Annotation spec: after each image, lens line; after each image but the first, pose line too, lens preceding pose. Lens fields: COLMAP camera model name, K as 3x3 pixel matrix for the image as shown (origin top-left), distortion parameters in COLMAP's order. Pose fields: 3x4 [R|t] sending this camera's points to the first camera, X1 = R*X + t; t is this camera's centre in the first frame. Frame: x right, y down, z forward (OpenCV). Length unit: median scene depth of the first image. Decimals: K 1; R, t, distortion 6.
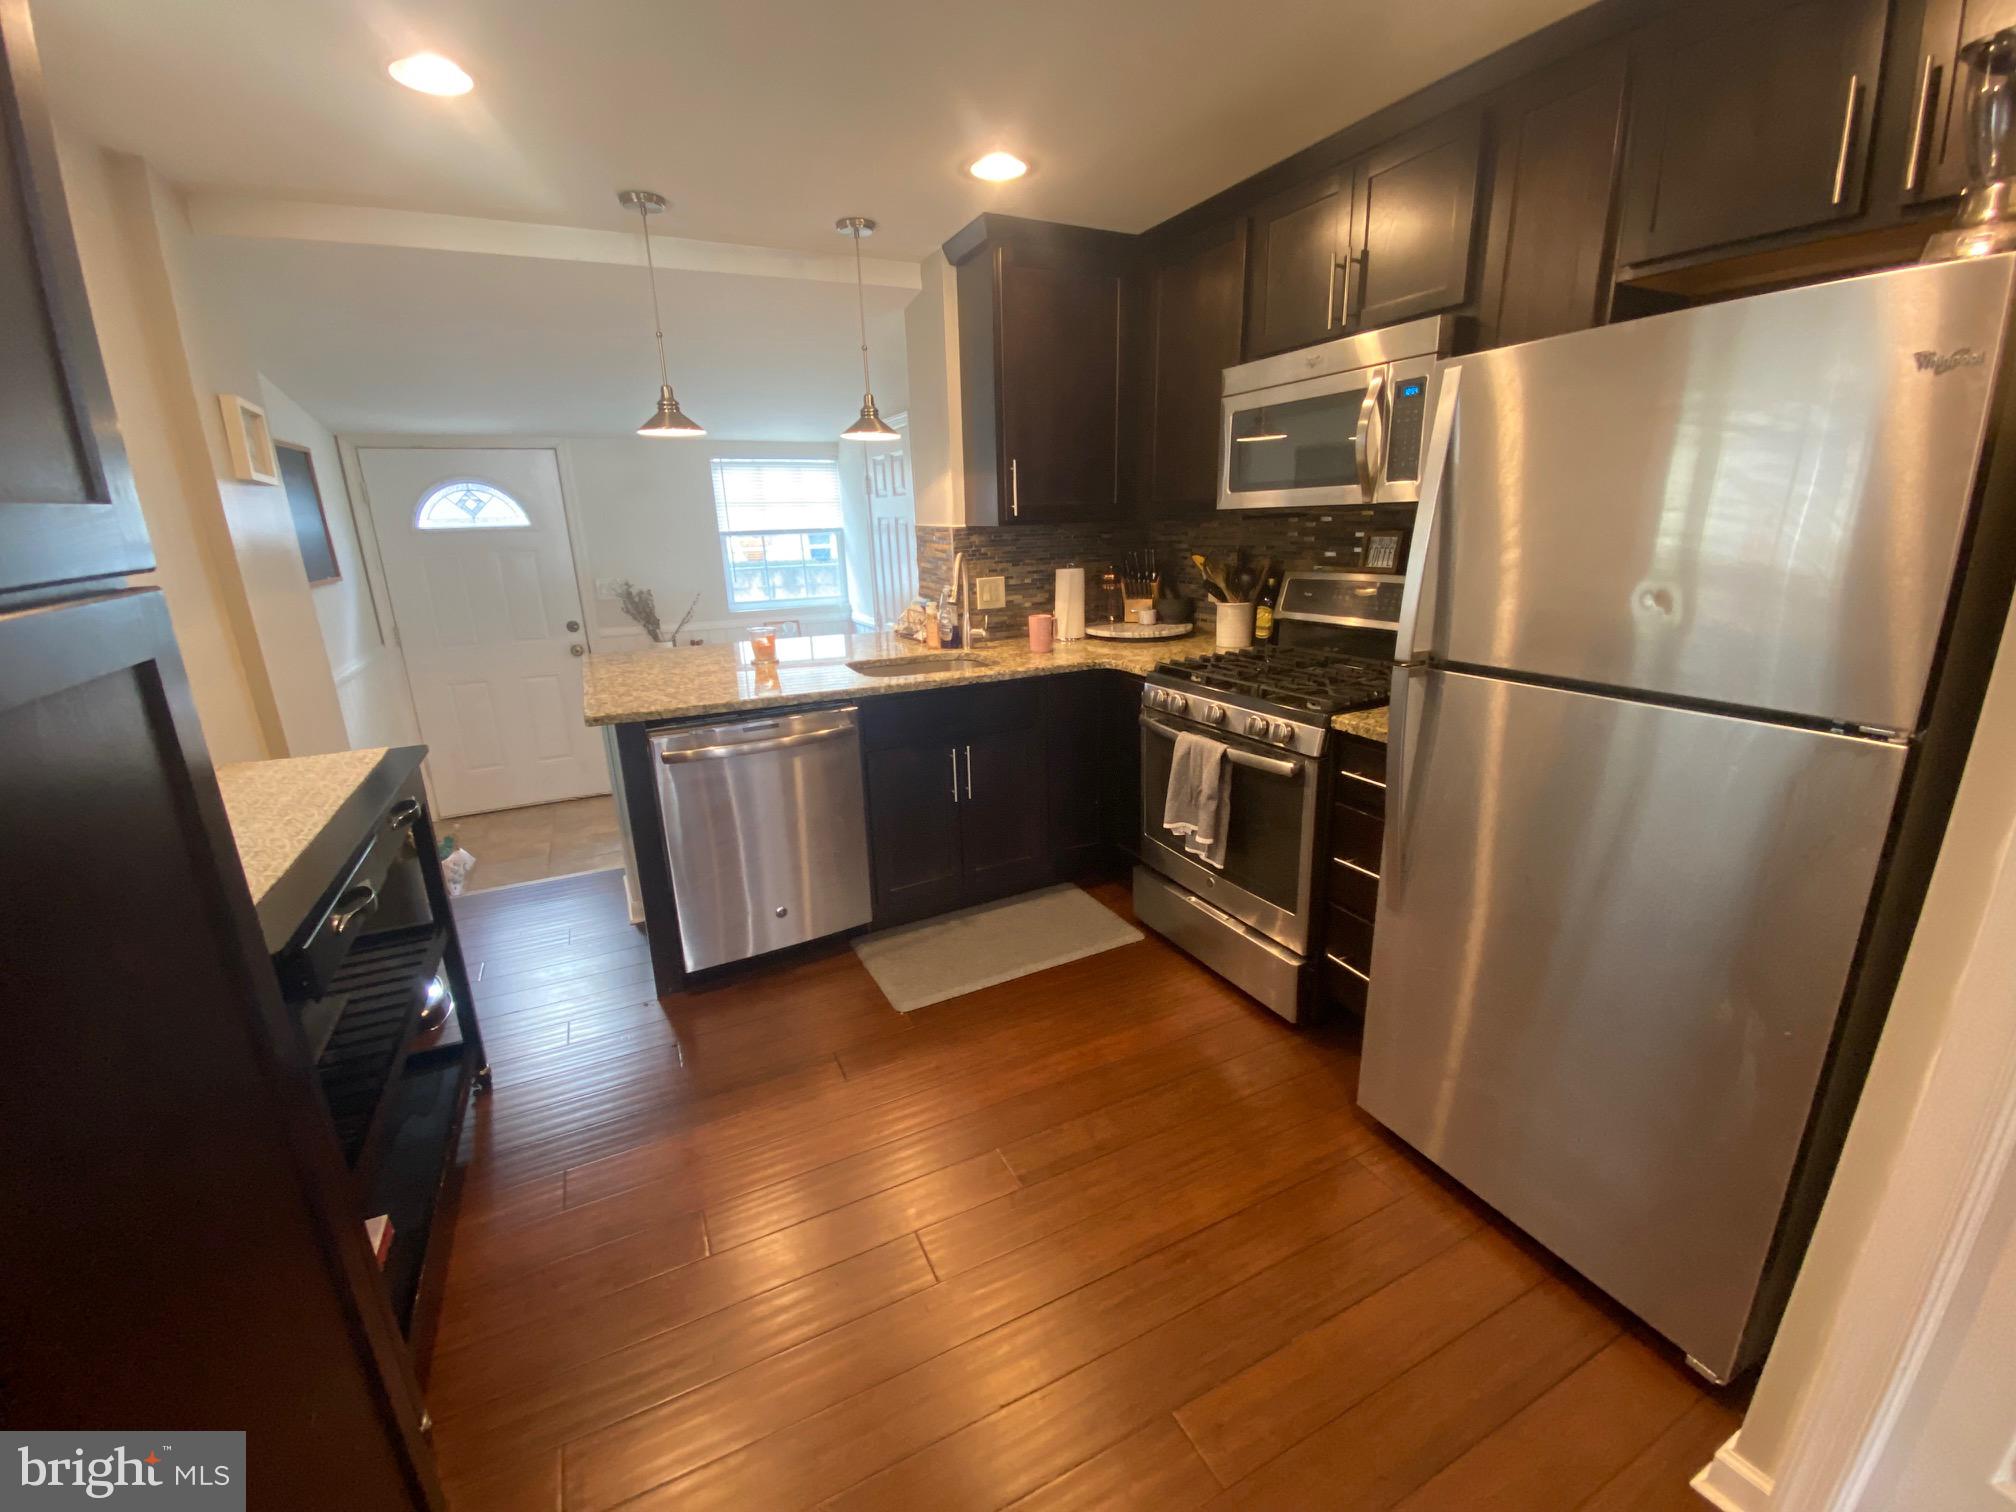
lens RADIAL K [[822.6, 0, 1011.7], [0, 822.6, 746.1], [0, 0, 1]] dist [-0.004428, -0.008930]
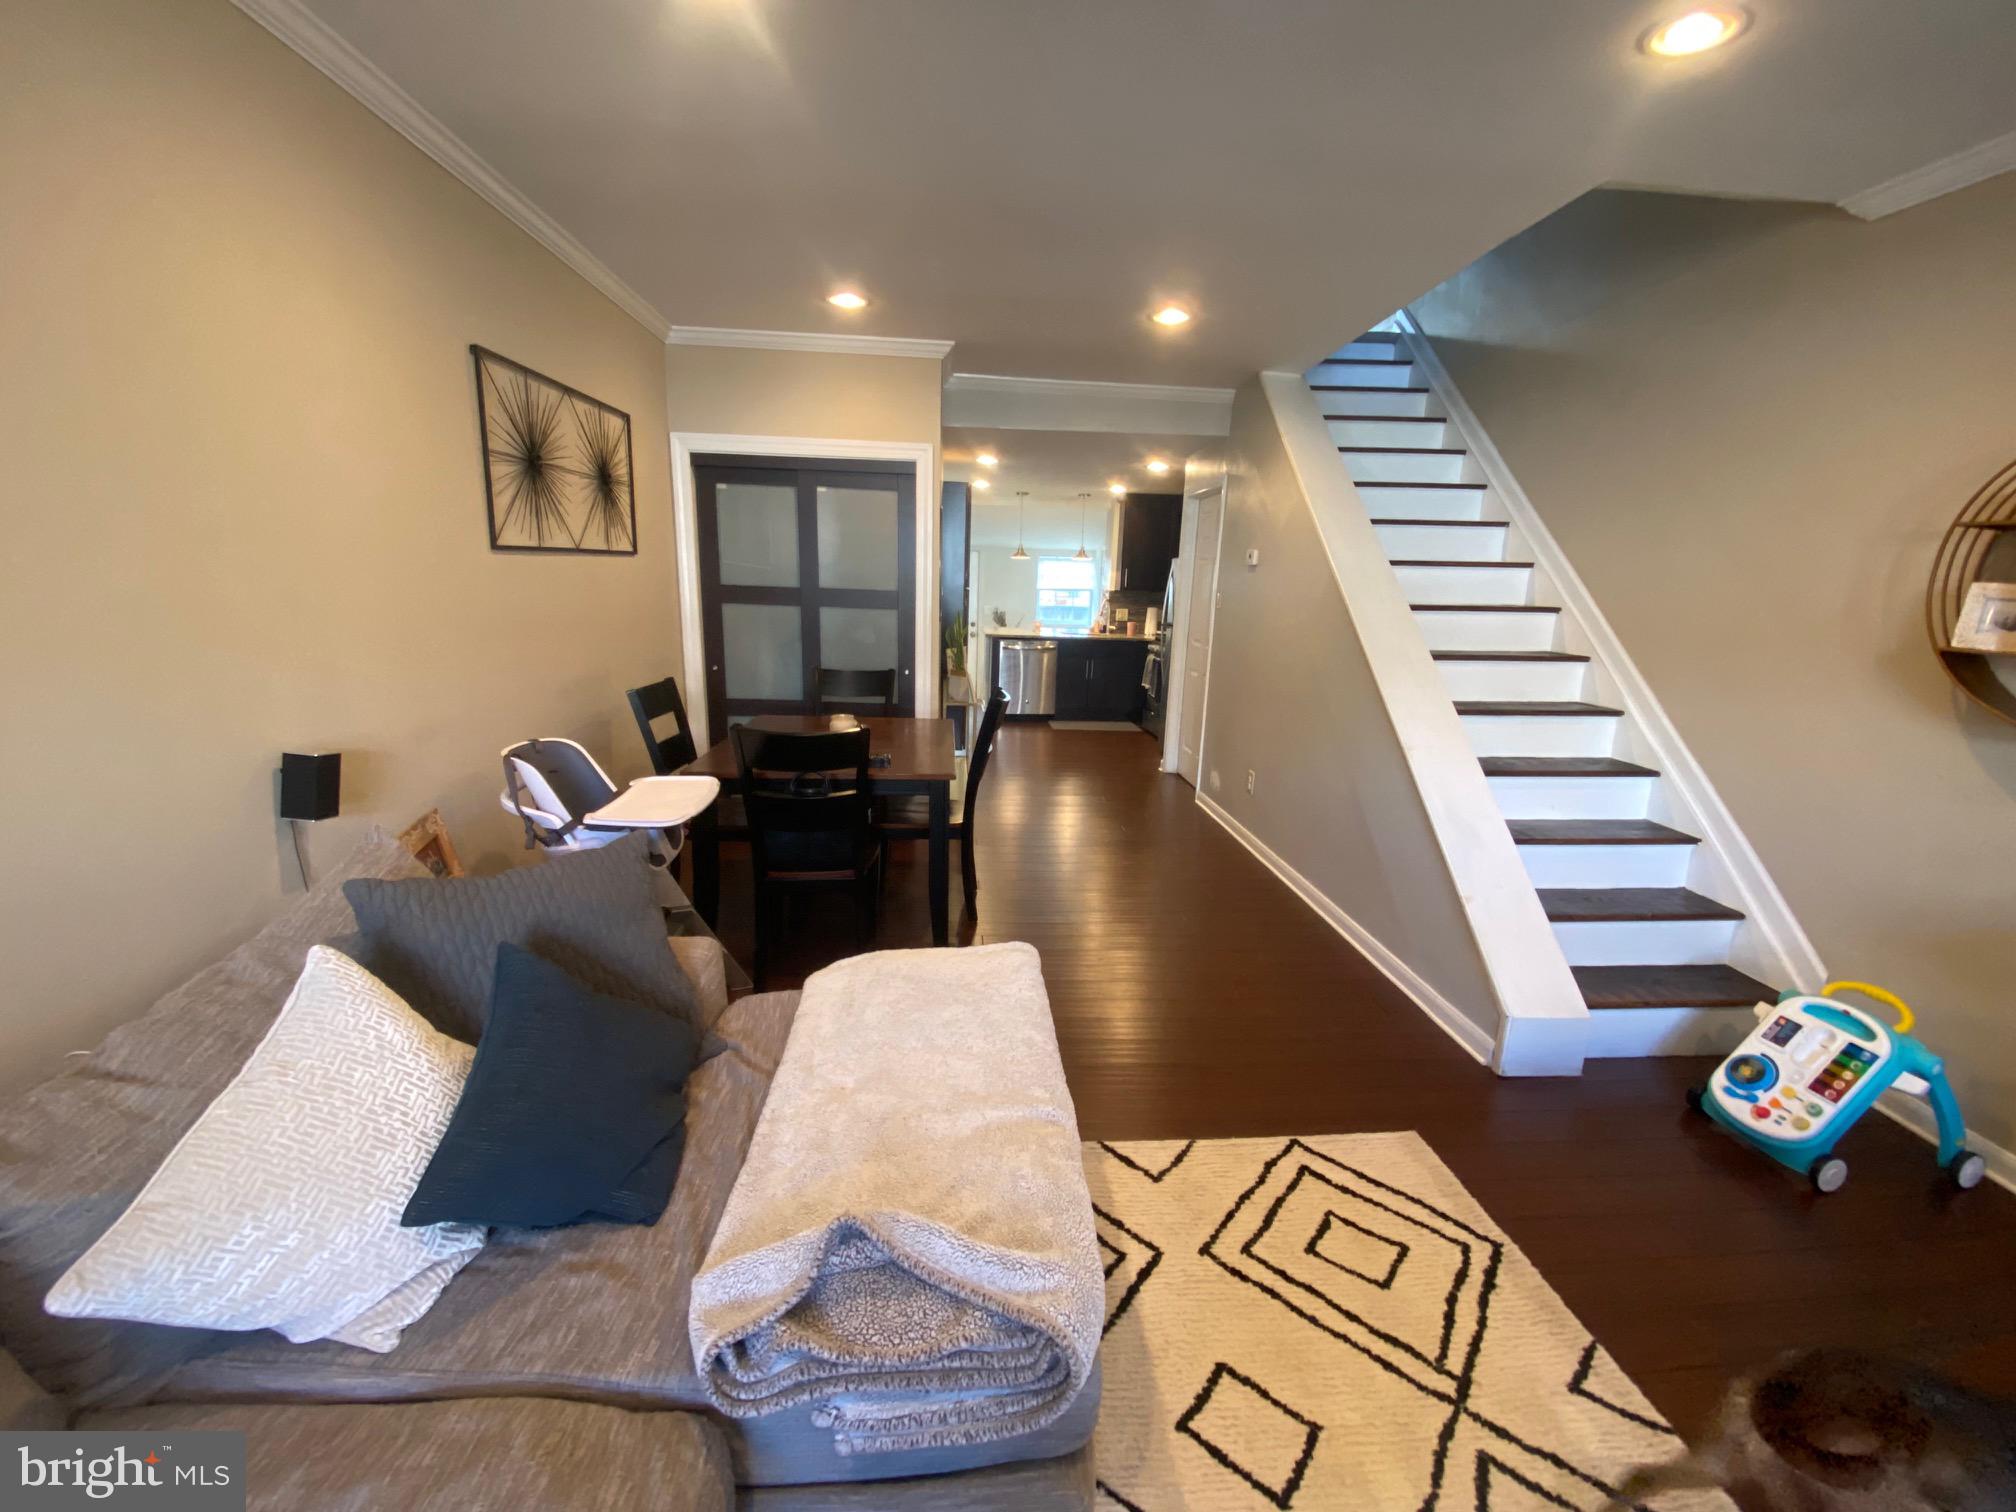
lens RADIAL K [[822.6, 0, 1014.1], [0, 822.6, 757.3], [0, 0, 1]] dist [-0.004428, -0.008930]
pose [[0.920173, 0.135543, -0.367300, 0.763929], [-0.159372, 0.986591, -0.035188, 0.464125], [0.357605, 0.090916, 0.929437, -1.733346]]
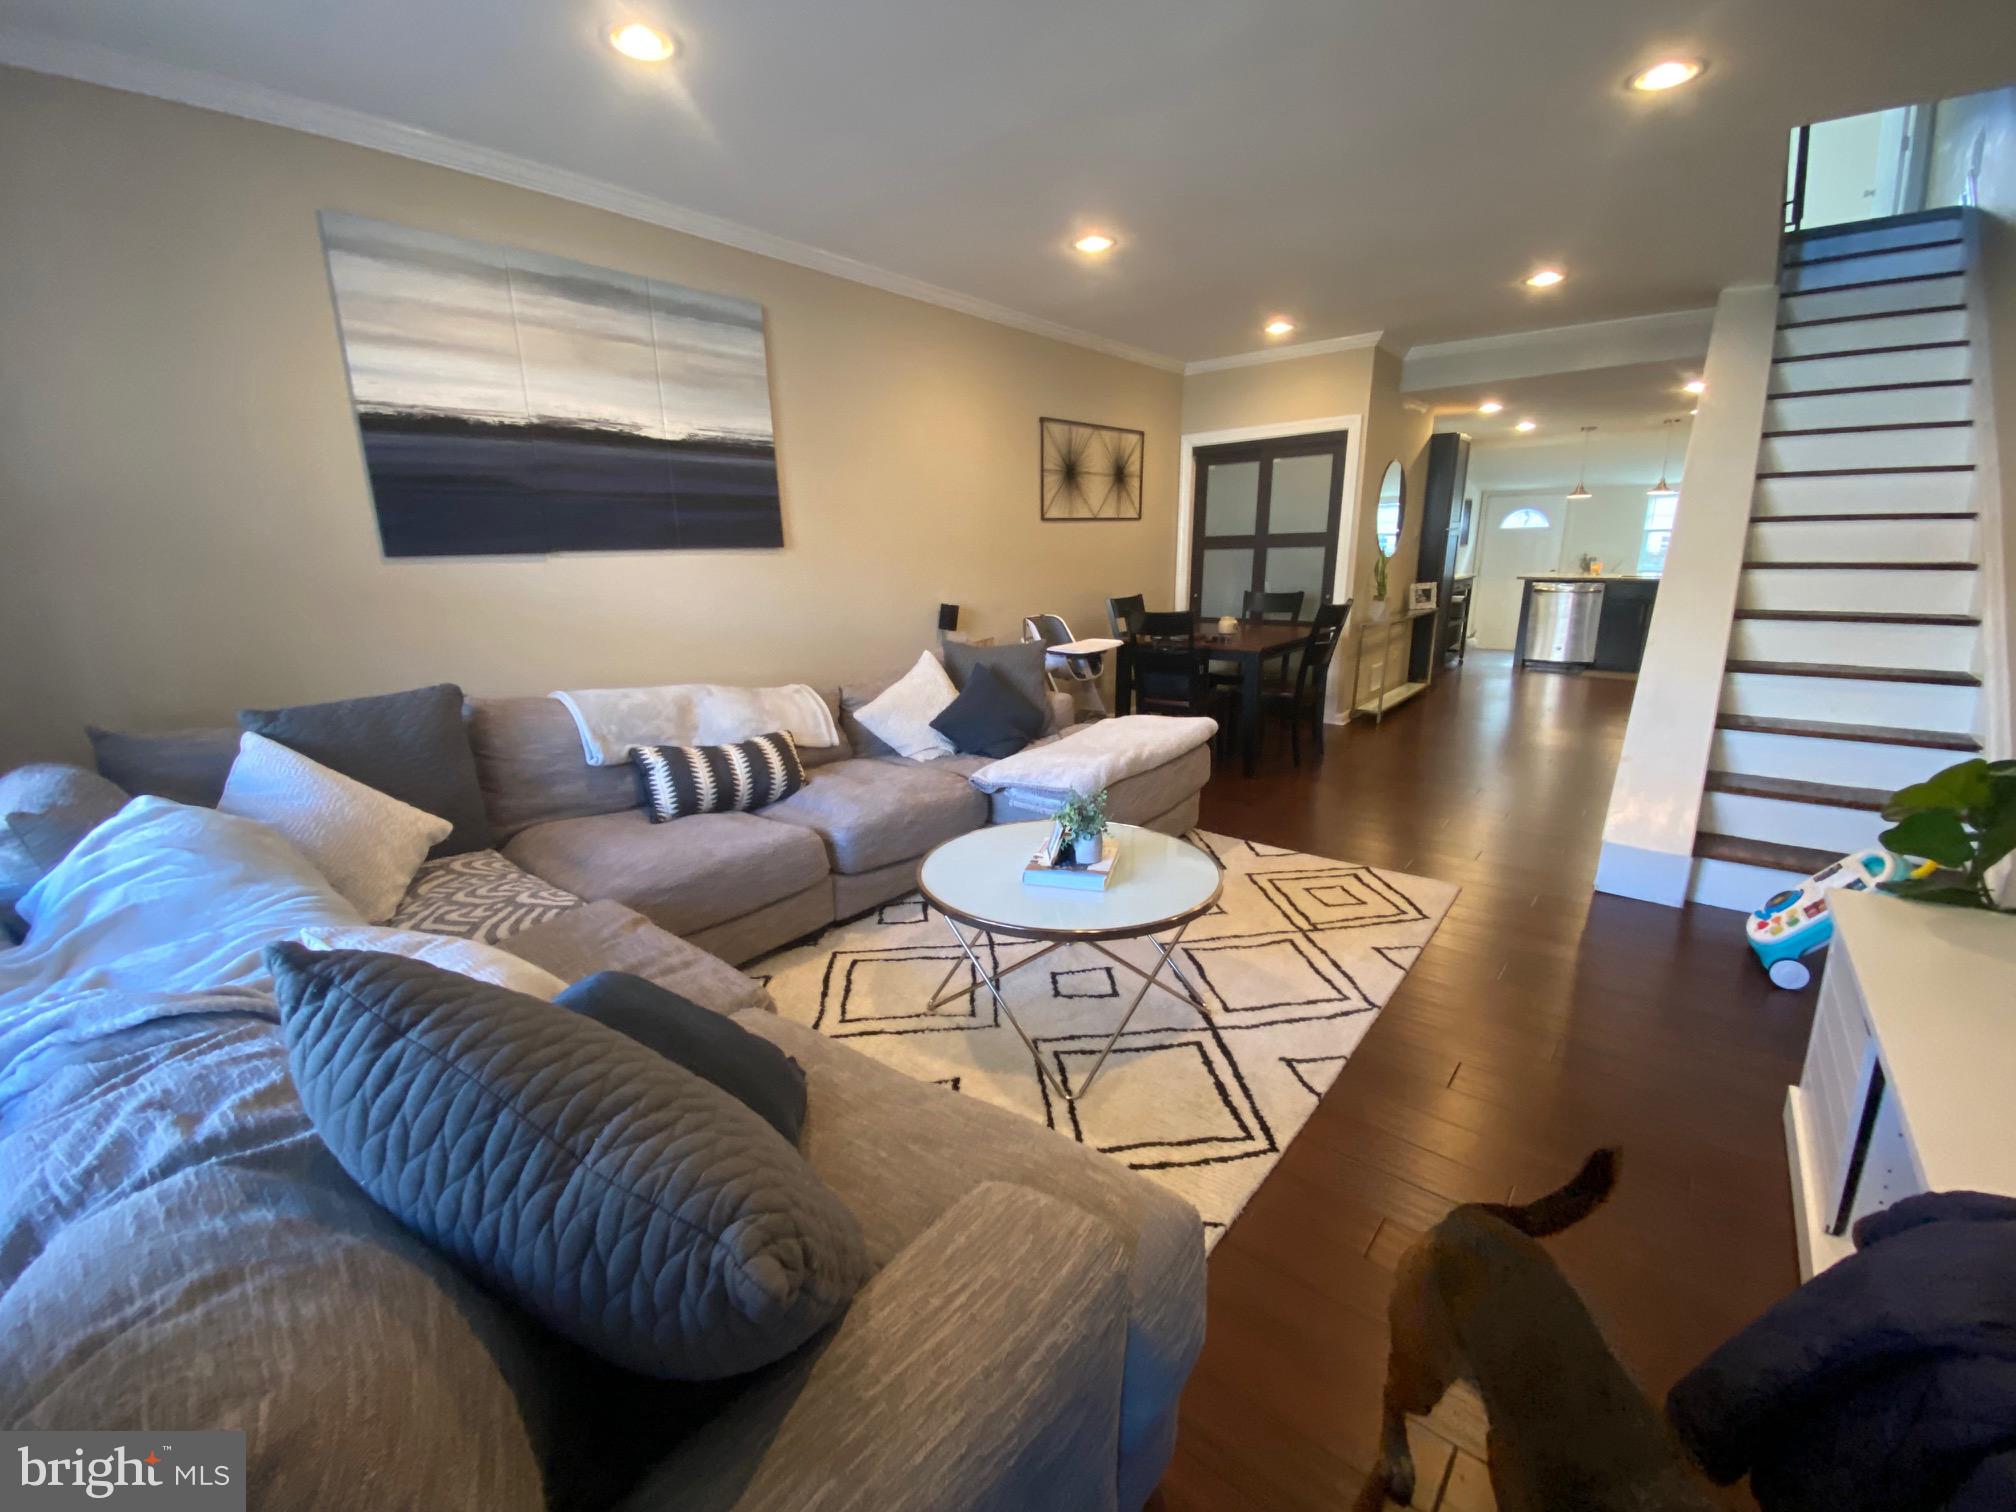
lens RADIAL K [[822.6, 0, 999.7], [0, 822.6, 762.7], [0, 0, 1]] dist [-0.004428, -0.008930]
pose [[0.391226, 0.250755, -0.885474, 1.486382], [-0.237436, 0.957092, 0.166131, 0.522735], [0.889138, 0.145248, 0.433977, -1.890187]]
